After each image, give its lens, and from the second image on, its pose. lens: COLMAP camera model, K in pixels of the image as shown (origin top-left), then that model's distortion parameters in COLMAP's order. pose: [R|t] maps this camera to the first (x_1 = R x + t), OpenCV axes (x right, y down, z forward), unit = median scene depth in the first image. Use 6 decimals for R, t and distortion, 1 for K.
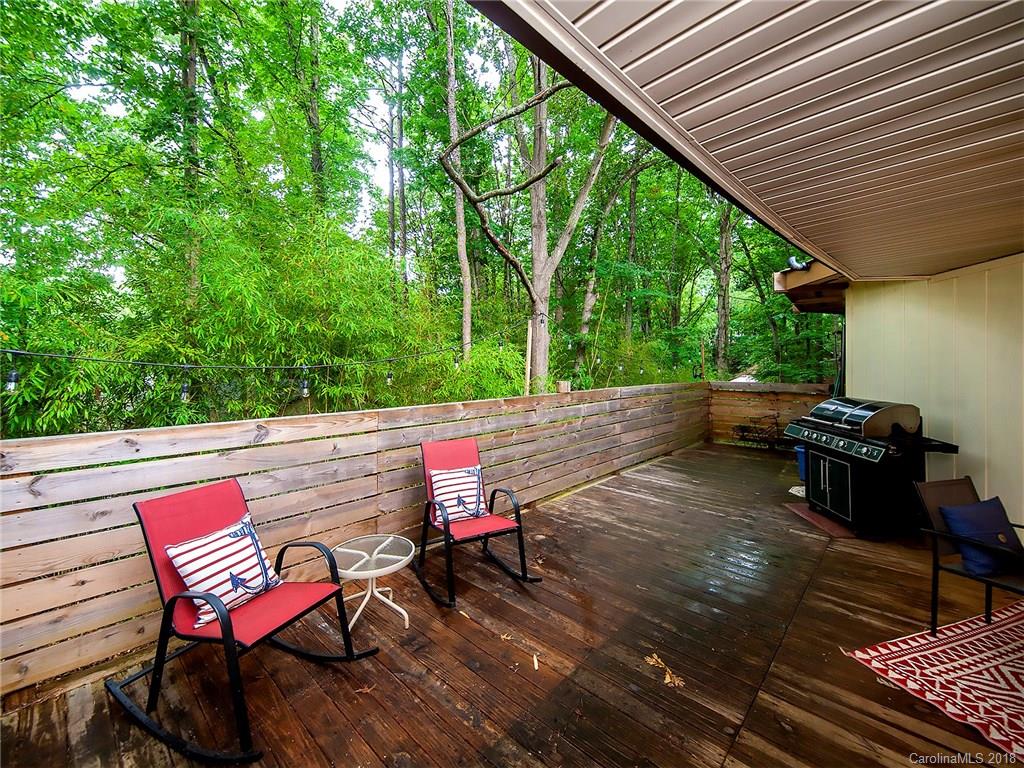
lens RADIAL K [[413.4, 0, 510.5], [0, 413.4, 377.0], [0, 0, 1]] dist [0.000780, -0.002966]
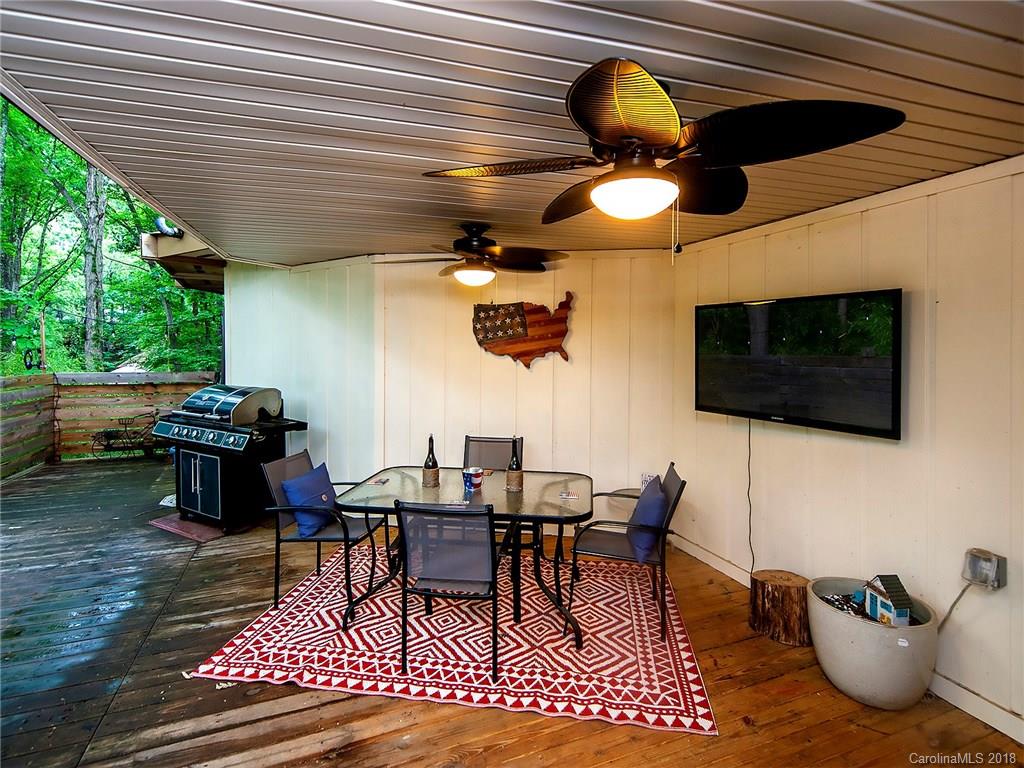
lens RADIAL K [[483.3, 0, 511.0], [0, 483.3, 367.8], [0, 0, 1]] dist [0.016089, -0.000372]
pose [[0.446694, -0.025265, 0.894330, 0.125704], [0.023606, 0.999586, 0.016447, 0.008085], [-0.894375, 0.013764, 0.447105, -0.055128]]
